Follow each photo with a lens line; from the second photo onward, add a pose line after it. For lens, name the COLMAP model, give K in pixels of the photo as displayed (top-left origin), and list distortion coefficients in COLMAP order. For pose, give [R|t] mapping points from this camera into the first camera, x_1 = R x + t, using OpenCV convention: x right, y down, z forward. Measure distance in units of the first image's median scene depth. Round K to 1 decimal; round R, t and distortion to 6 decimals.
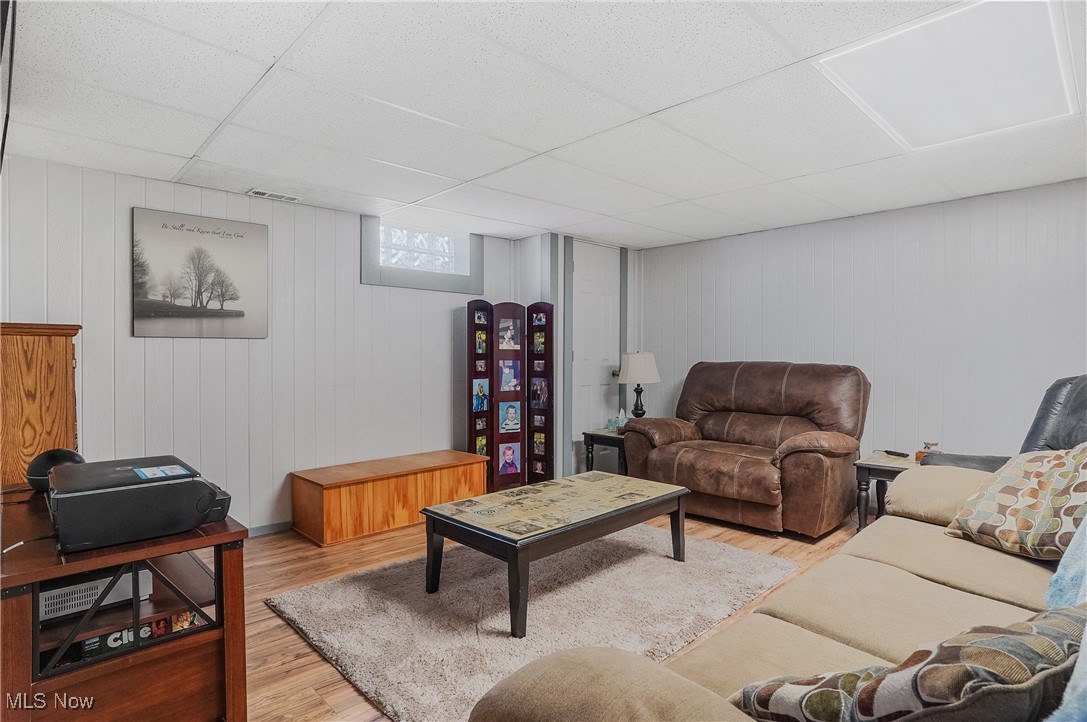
lens RADIAL K [[566.1, 0, 543.5], [0, 566.1, 361.0], [0, 0, 1]] dist [-0.091746, 0.043393]
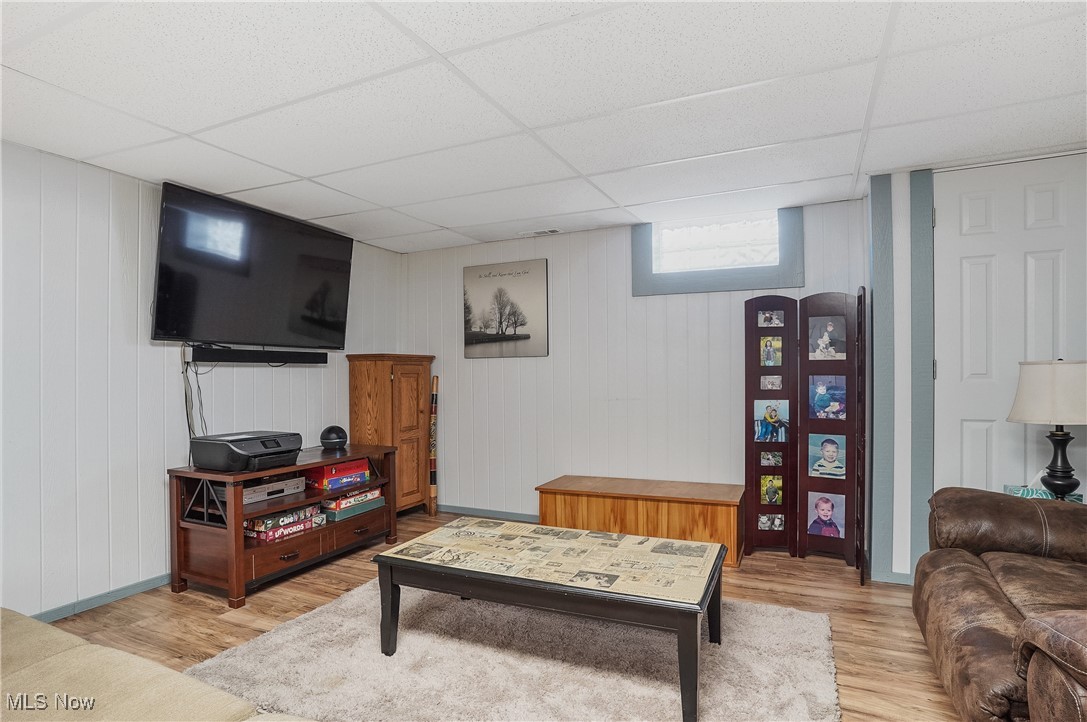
lens RADIAL K [[574.7, 0, 544.6], [0, 574.7, 370.1], [0, 0, 1]] dist [-0.080939, 0.047169]
pose [[0.367355, -0.004751, -0.930069, 0.487161], [-0.001267, 0.999983, -0.005608, -0.003539], [0.930080, 0.003239, 0.367343, 0.435366]]
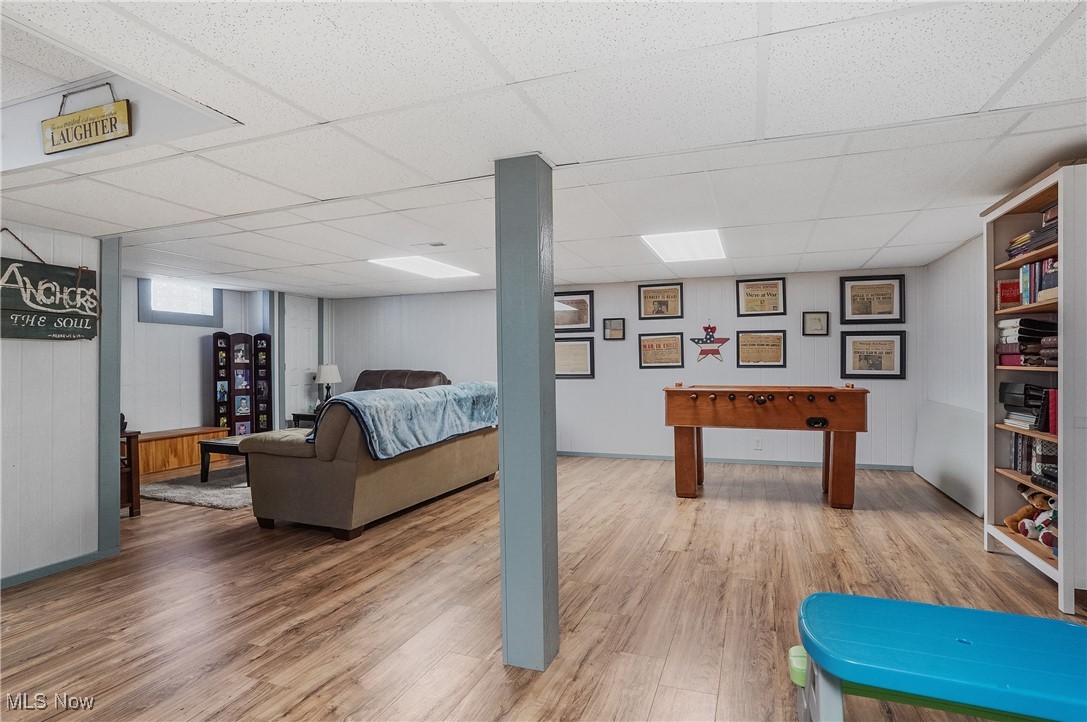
lens RADIAL K [[574.7, 0, 544.6], [0, 574.7, 370.1], [0, 0, 1]] dist [-0.080939, 0.047169]
pose [[0.904939, -0.008742, 0.425452, 0.037644], [0.008986, 0.999959, 0.001434, 0.005890], [-0.425447, 0.002525, 0.904980, -0.830415]]
